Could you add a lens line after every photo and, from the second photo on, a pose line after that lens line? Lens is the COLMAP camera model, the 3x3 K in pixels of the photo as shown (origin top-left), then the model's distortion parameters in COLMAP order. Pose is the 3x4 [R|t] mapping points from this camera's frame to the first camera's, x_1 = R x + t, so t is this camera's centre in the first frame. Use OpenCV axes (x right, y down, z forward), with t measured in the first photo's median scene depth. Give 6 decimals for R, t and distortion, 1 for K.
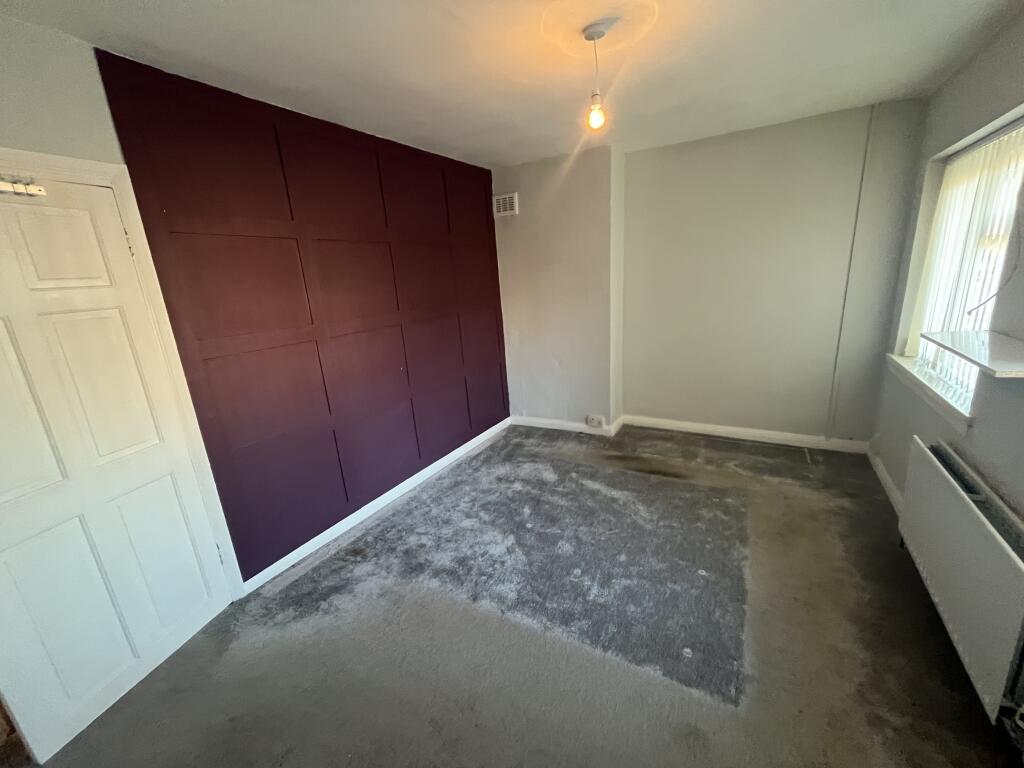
lens RADIAL K [[412.3, 0, 513.3], [0, 412.3, 386.5], [0, 0, 1]] dist [-0.009203, -0.000108]
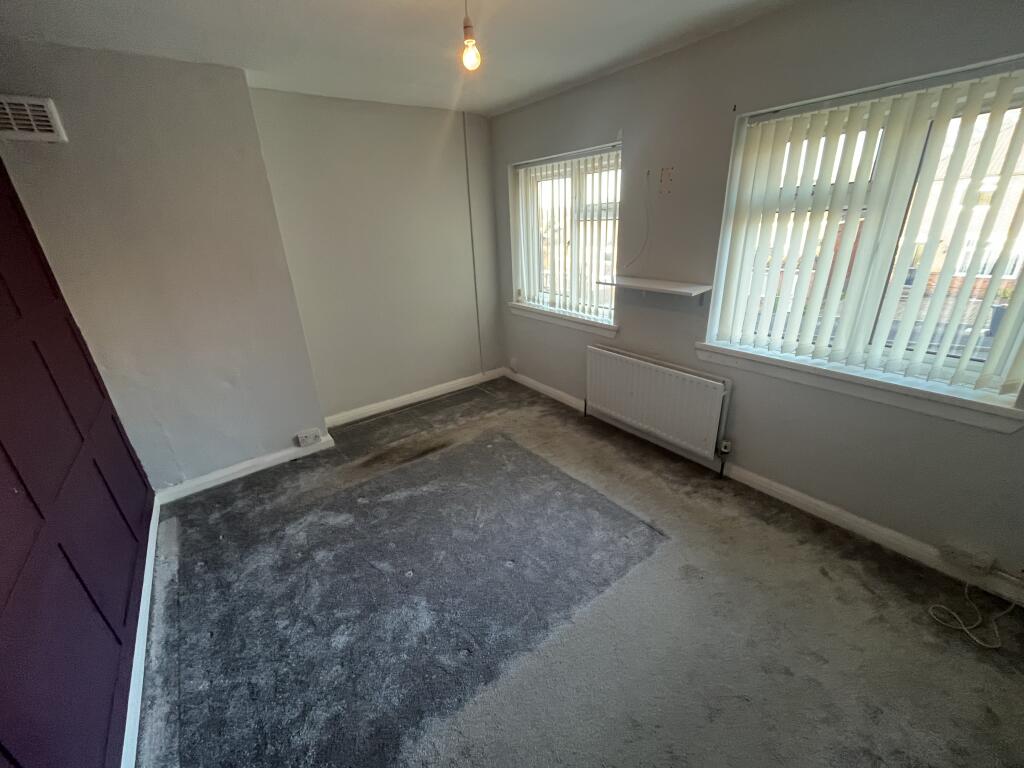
lens RADIAL K [[412.3, 0, 513.1], [0, 412.3, 384.4], [0, 0, 1]] dist [-0.009203, -0.000108]
pose [[0.401619, -0.299174, 0.865562, -0.347435], [0.256948, 0.943984, 0.207056, -0.088377], [-0.879022, 0.139246, 0.455994, 0.320865]]
